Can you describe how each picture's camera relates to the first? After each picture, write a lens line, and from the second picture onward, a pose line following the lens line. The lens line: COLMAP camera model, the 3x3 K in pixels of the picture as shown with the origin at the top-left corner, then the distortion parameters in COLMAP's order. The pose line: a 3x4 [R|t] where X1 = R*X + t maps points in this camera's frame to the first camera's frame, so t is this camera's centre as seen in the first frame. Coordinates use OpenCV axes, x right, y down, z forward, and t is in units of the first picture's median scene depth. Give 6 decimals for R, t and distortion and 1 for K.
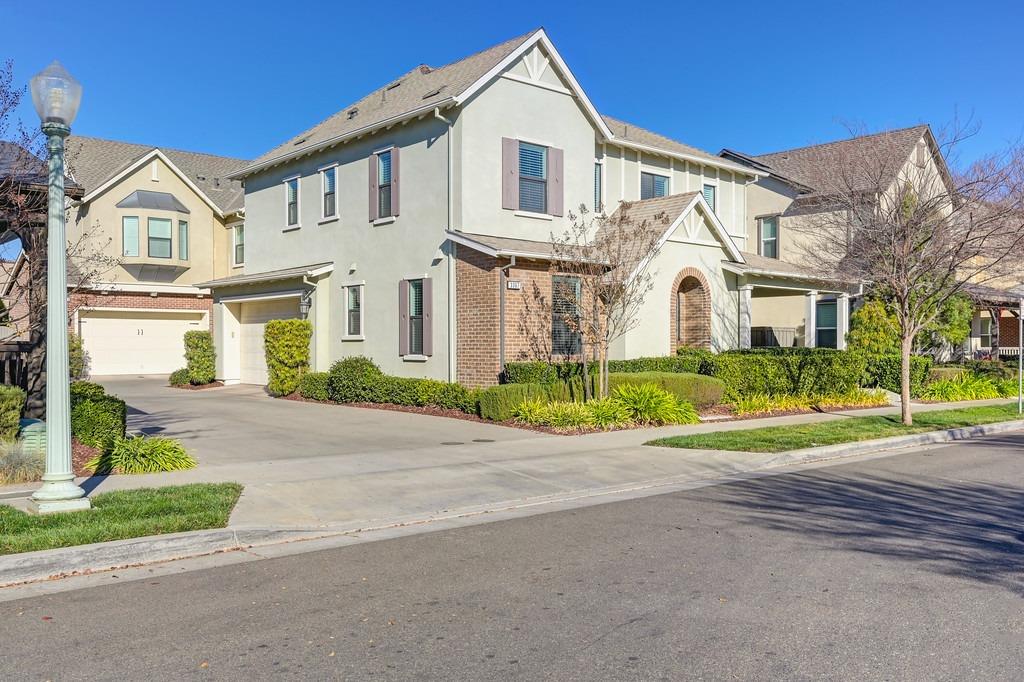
lens RADIAL K [[895.6, 0, 511.8], [0, 895.6, 350.0], [0, 0, 1]] dist [-0.000944, 0.006696]
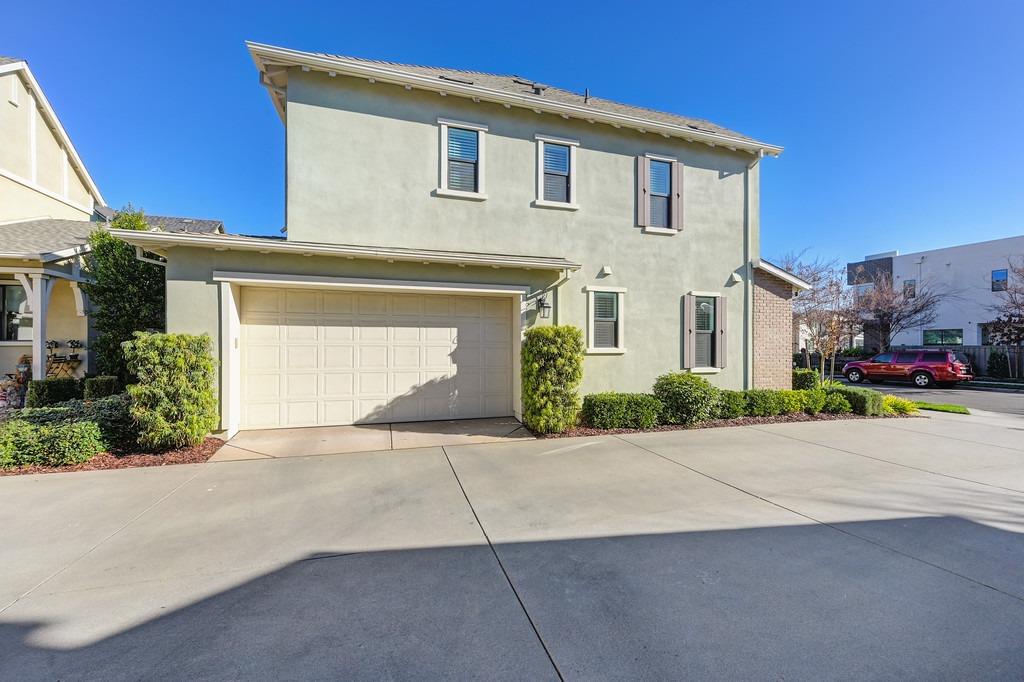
lens RADIAL K [[396.0, 0, 510.9], [0, 396.0, 345.1], [0, 0, 1]] dist [-0.001116, 0.000744]
pose [[0.408223, 0.003781, 0.912874, -0.590853], [0.001536, 0.999987, -0.004828, -0.018141], [-0.912881, 0.003373, 0.408212, 0.956400]]
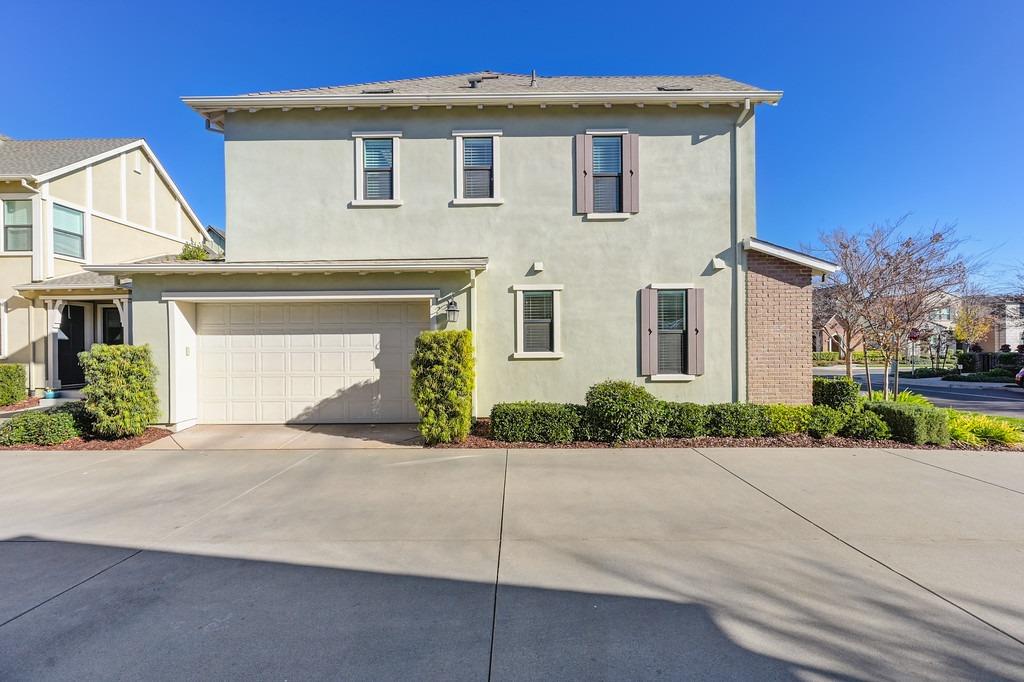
lens RADIAL K [[396.0, 0, 512.6], [0, 396.0, 346.3], [0, 0, 1]] dist [-0.001116, 0.000744]
pose [[0.659520, -0.006270, 0.751661, -0.474686], [0.011269, 0.999935, -0.001547, -0.022068], [-0.751603, 0.009491, 0.659548, 0.807940]]
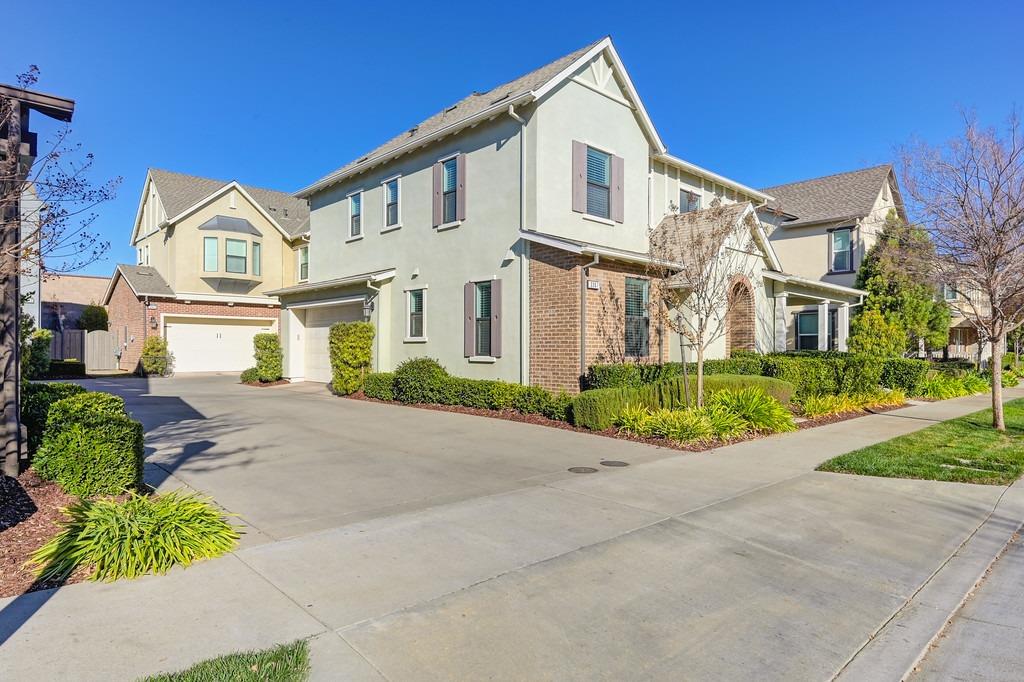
lens RADIAL K [[607.8, 0, 511.8], [0, 607.8, 341.6], [0, 0, 1]] dist [0.003130, -0.002100]
pose [[0.999276, 0.004470, 0.037788, -0.094461], [-0.003792, 0.999831, -0.017992, 0.001077], [-0.037862, 0.017836, 0.999124, 0.296462]]
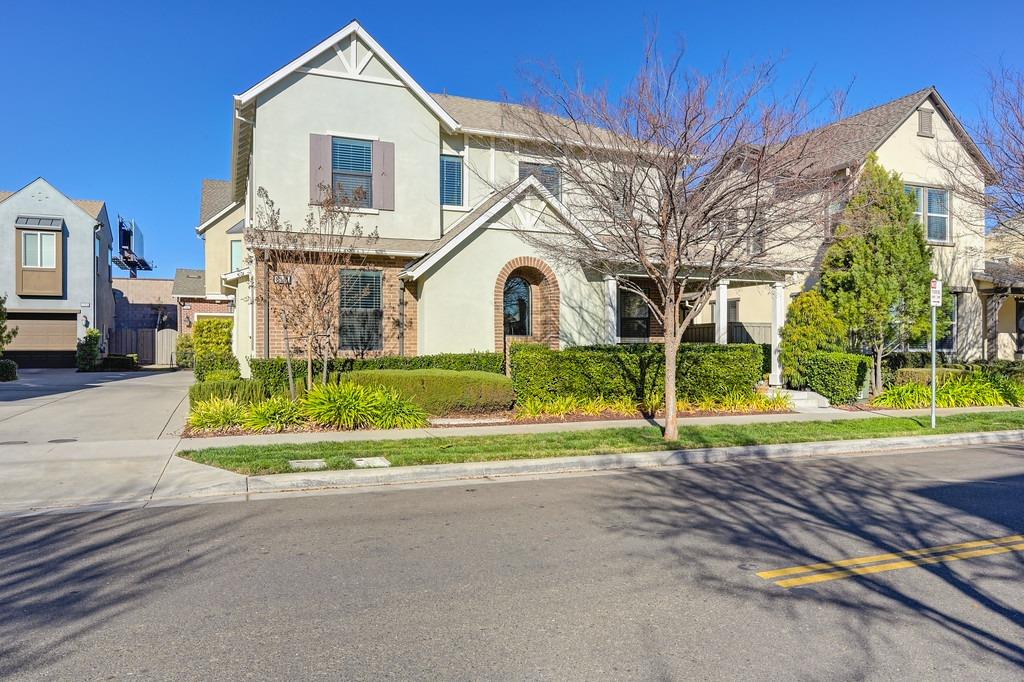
lens RADIAL K [[711.3, 0, 512.8], [0, 711.3, 341.6], [0, 0, 1]] dist [0.007854, 0.004372]
pose [[0.942001, -0.001802, -0.335605, 0.430145], [-0.001430, 0.999955, -0.009382, 0.002522], [0.335607, 0.009318, 0.941956, 0.298534]]
